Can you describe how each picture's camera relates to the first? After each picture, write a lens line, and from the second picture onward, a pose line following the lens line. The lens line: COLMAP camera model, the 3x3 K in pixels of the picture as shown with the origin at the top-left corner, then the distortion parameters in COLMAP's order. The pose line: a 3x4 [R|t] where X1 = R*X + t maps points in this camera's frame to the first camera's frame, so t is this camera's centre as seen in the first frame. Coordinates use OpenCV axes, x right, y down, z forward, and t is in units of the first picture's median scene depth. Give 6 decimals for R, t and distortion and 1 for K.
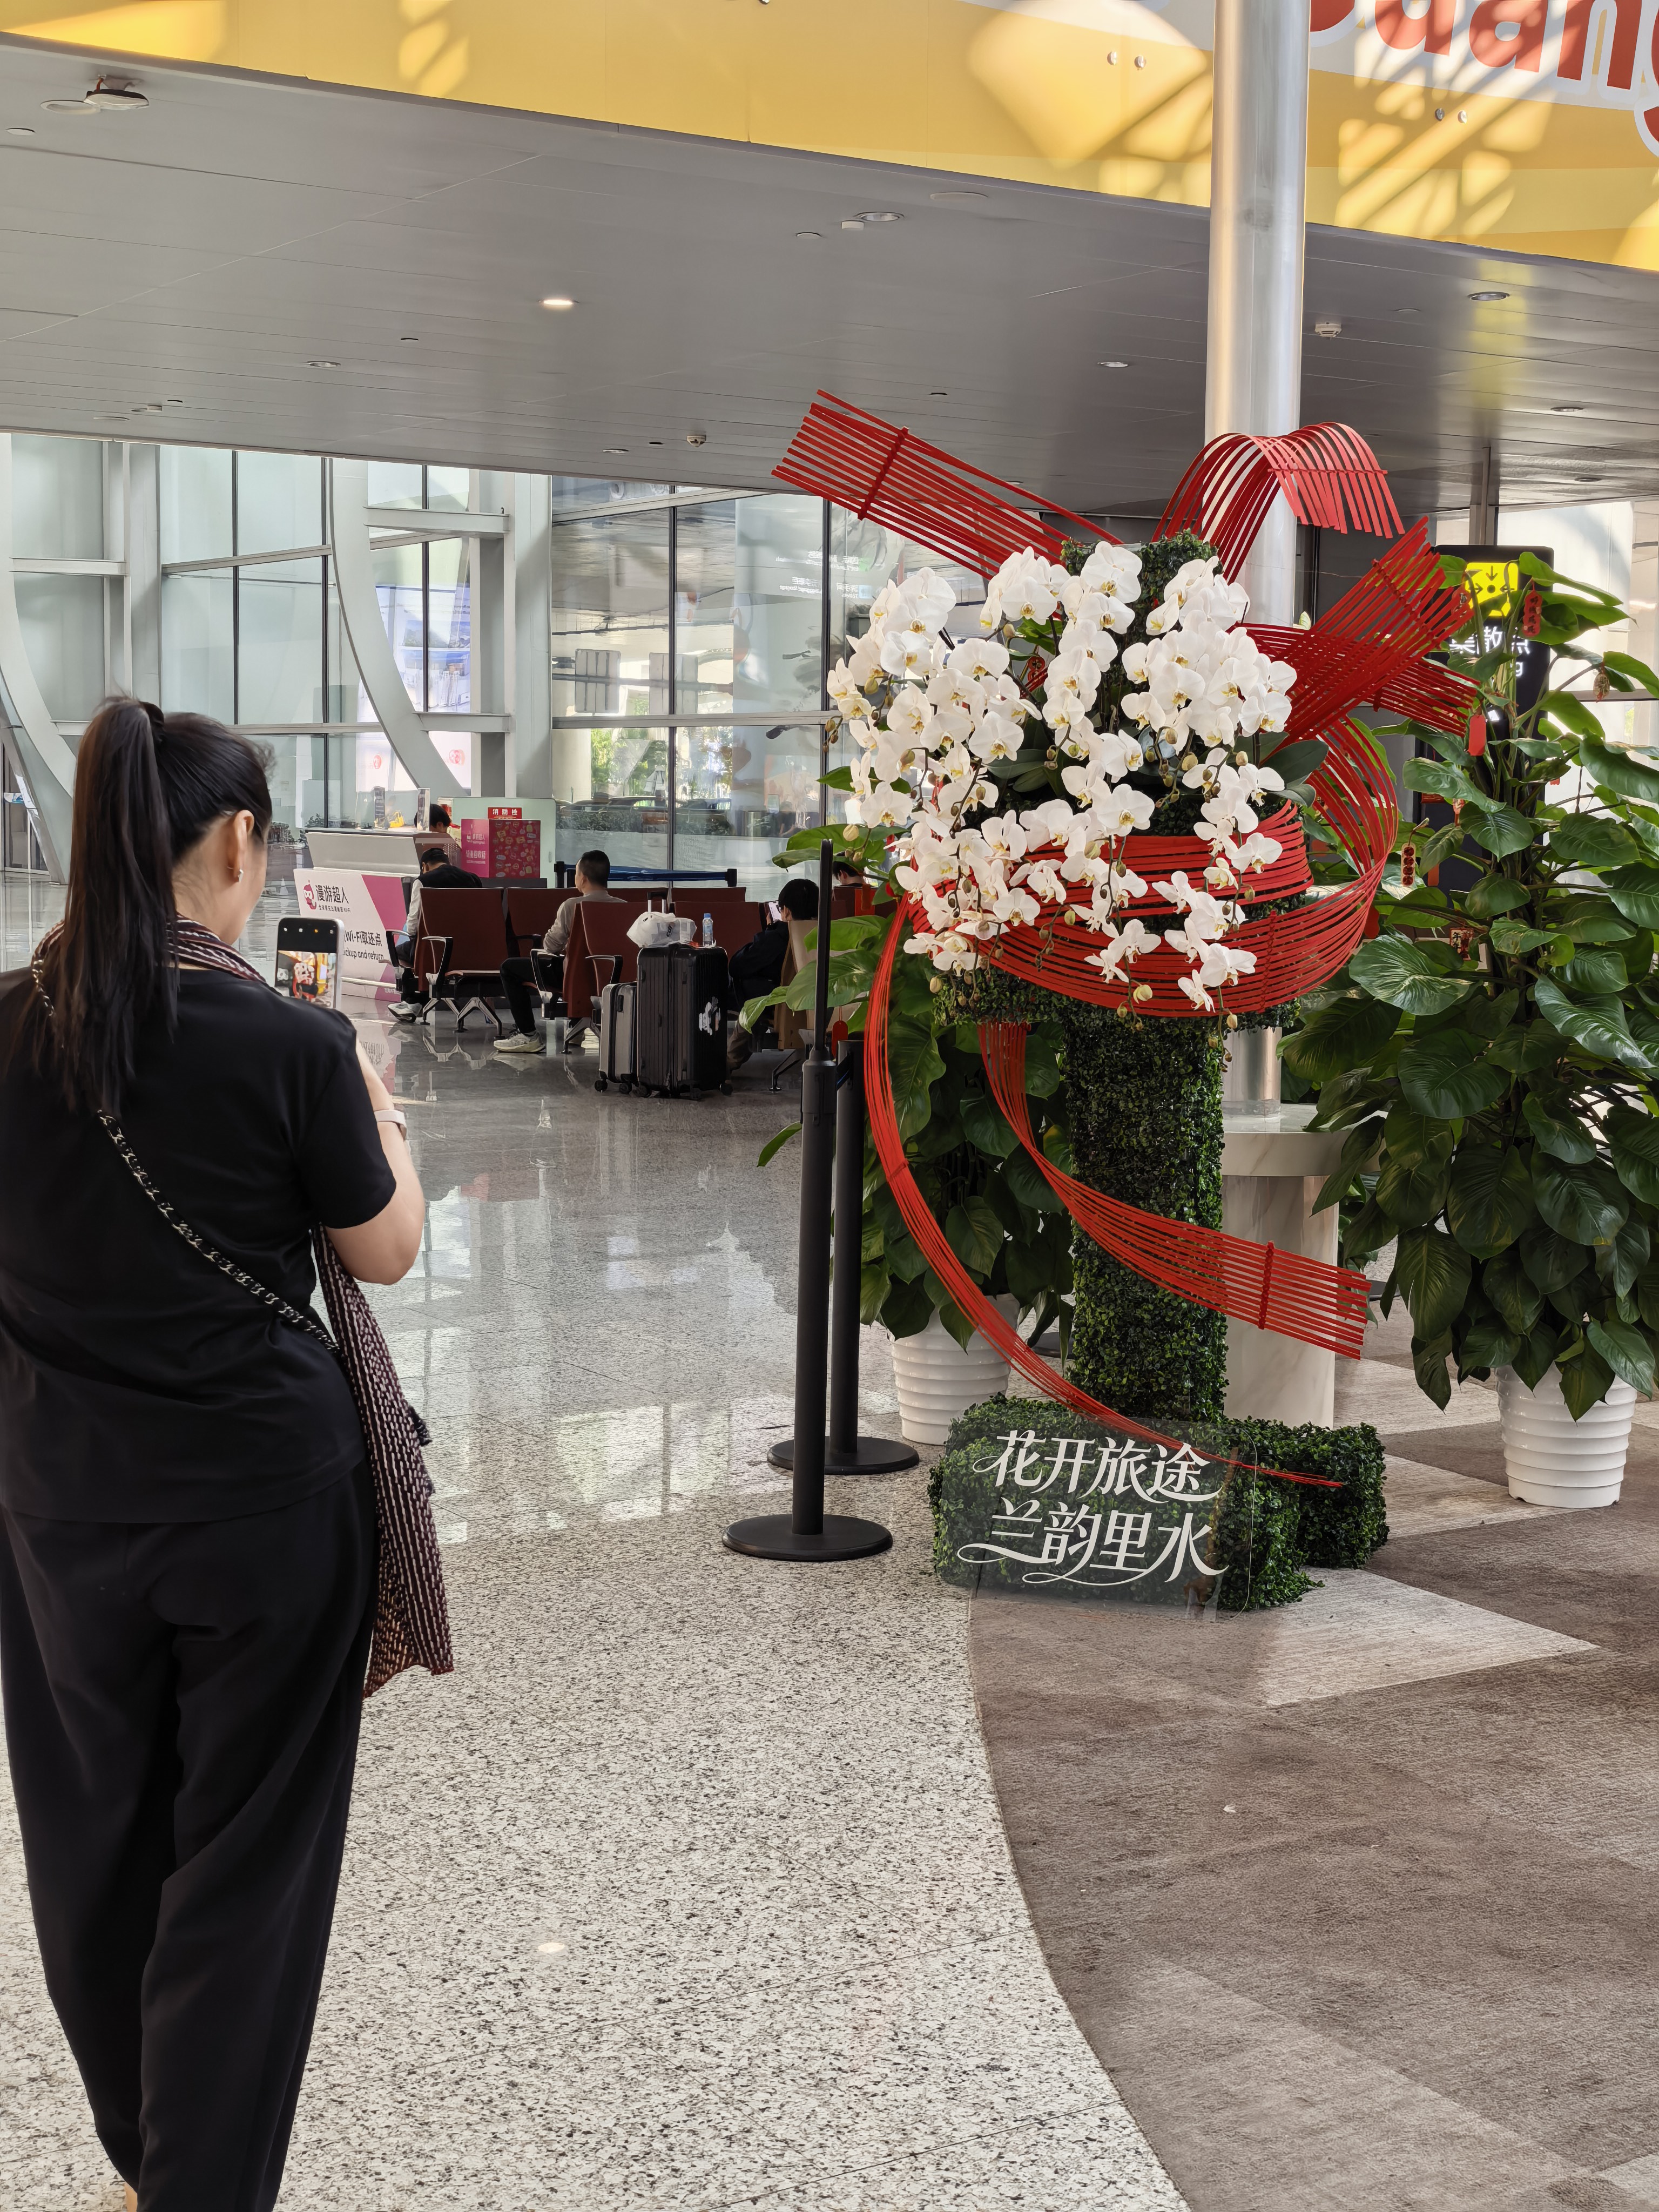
lens RADIAL K [[3082.5, 0, 829.5], [0, 3082.5, 1106.0], [0, 0, 1]] dist [-0.002774, -0.001278]
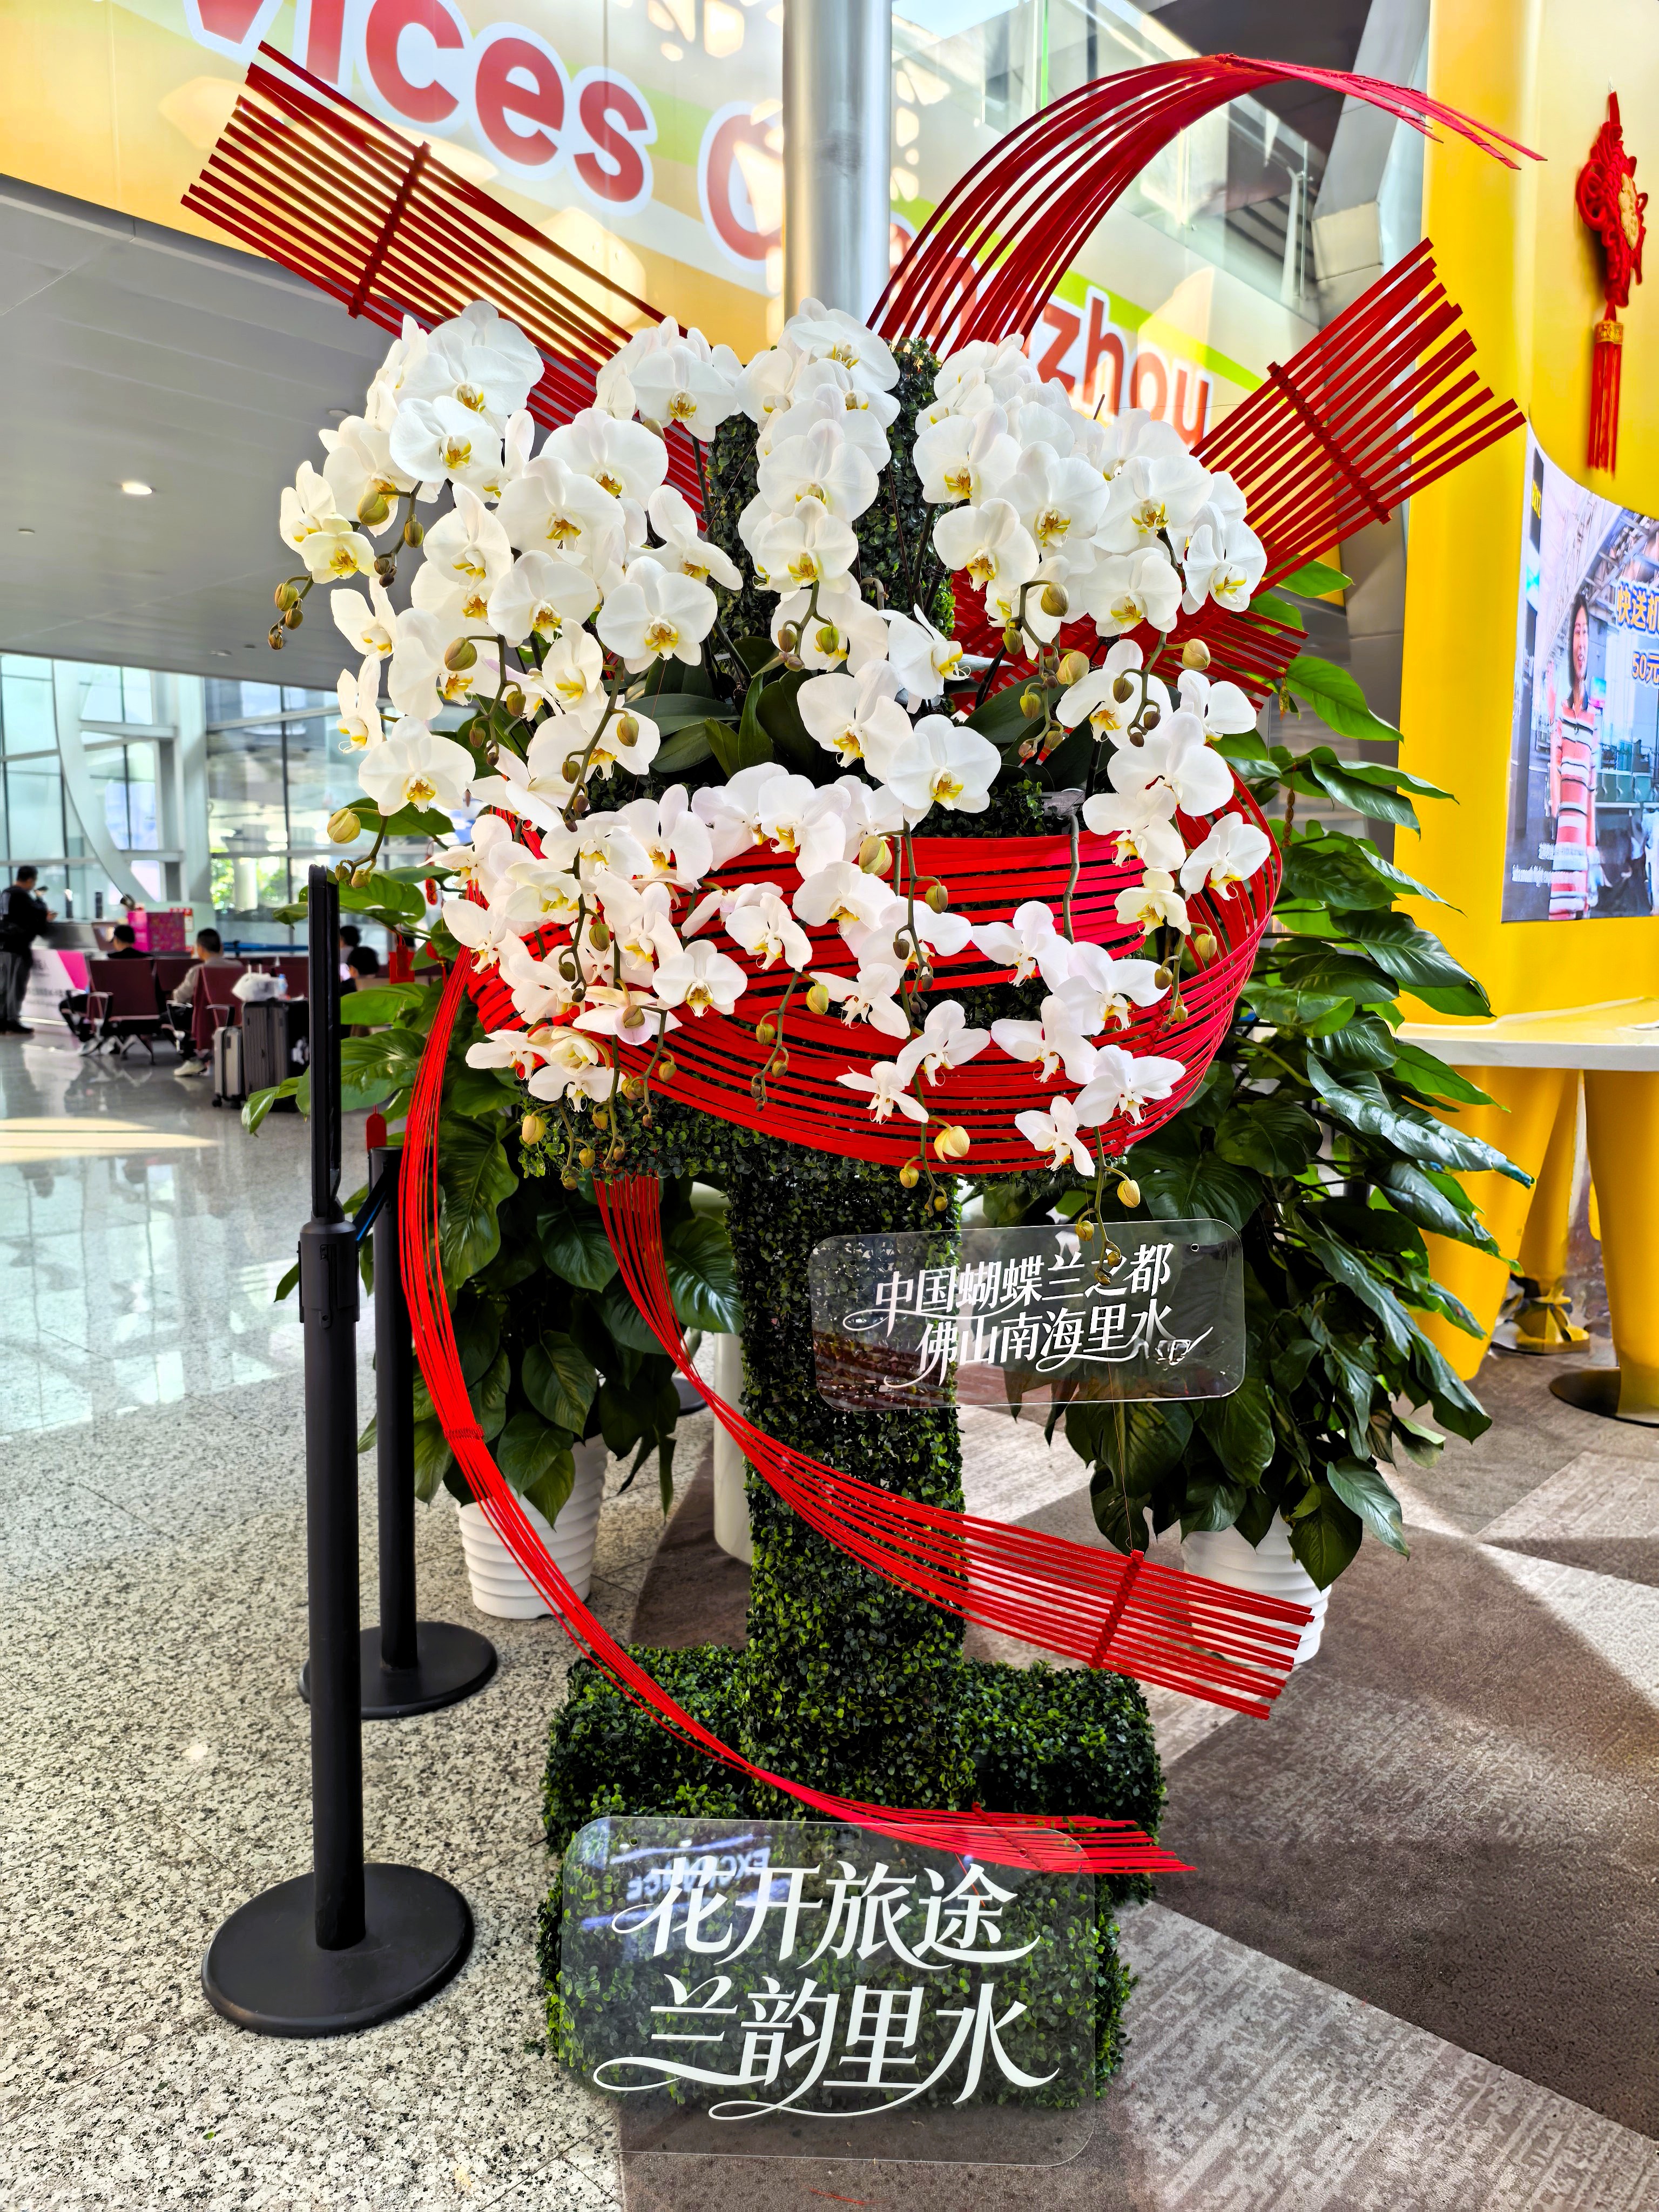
lens RADIAL K [[1523.6, 0, 842.8], [0, 1523.6, 1101.6], [0, 0, 1]] dist [0.145802, -0.279230]
pose [[0.961549, -0.037591, 0.272048, 0.014256], [0.031016, 0.999114, 0.028432, -0.048581], [-0.272876, -0.018901, 0.961863, 0.721206]]
